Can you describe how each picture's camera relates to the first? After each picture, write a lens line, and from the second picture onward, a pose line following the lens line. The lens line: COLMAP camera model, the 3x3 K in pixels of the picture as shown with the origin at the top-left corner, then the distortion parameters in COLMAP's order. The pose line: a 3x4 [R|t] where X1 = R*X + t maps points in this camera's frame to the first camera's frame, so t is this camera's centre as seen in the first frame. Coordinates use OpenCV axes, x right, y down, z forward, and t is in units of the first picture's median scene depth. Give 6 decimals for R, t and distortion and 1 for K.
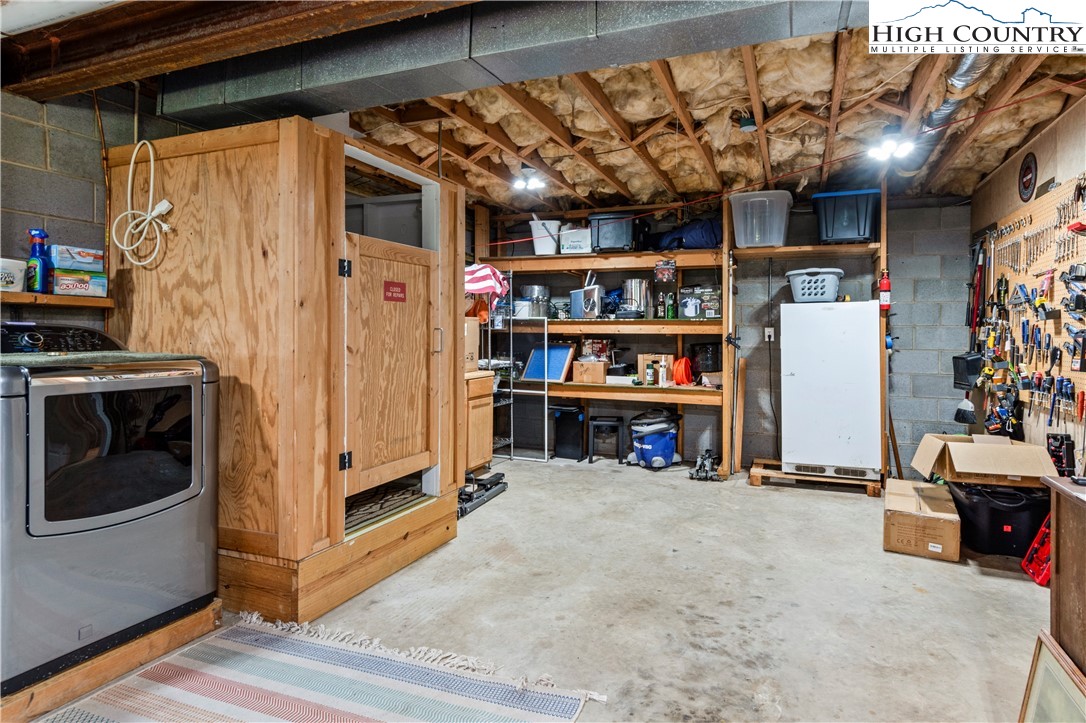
lens RADIAL K [[598.1, 0, 571.1], [0, 598.1, 344.8], [0, 0, 1]] dist [-0.000793, -0.002494]
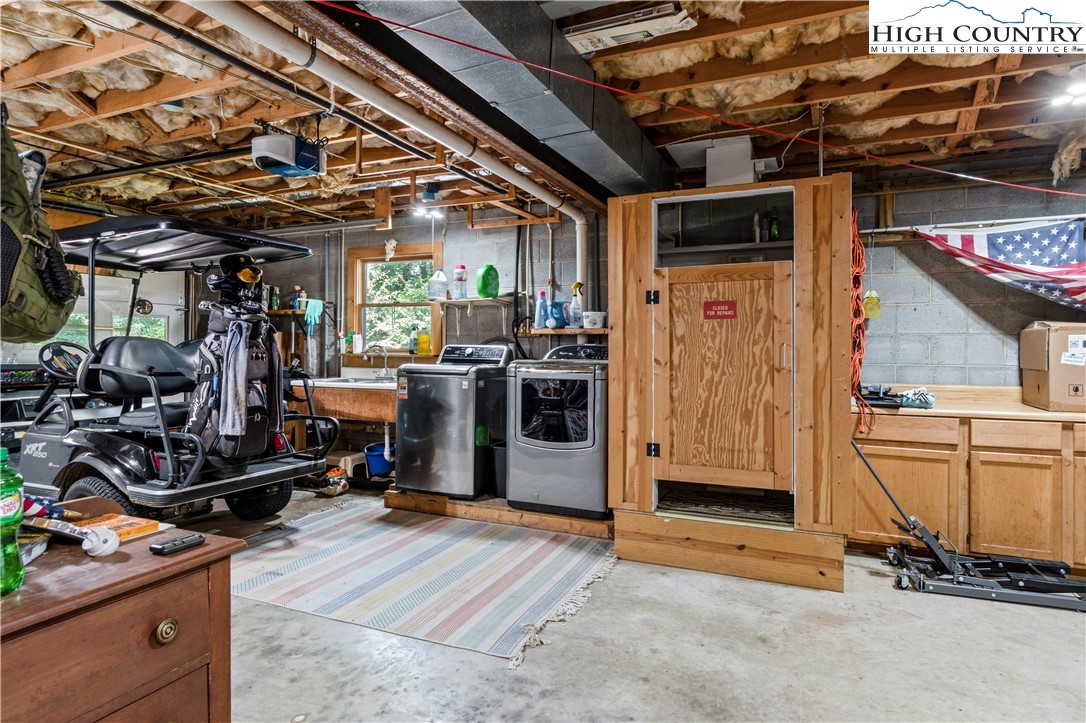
lens RADIAL K [[598.1, 0, 545.4], [0, 598.1, 352.4], [0, 0, 1]] dist [-0.000793, -0.002494]
pose [[-0.060595, -0.000484, -0.998162, 0.839588], [-0.023615, 0.999721, 0.000949, -0.006435], [0.997883, 0.023629, -0.060590, 0.792985]]
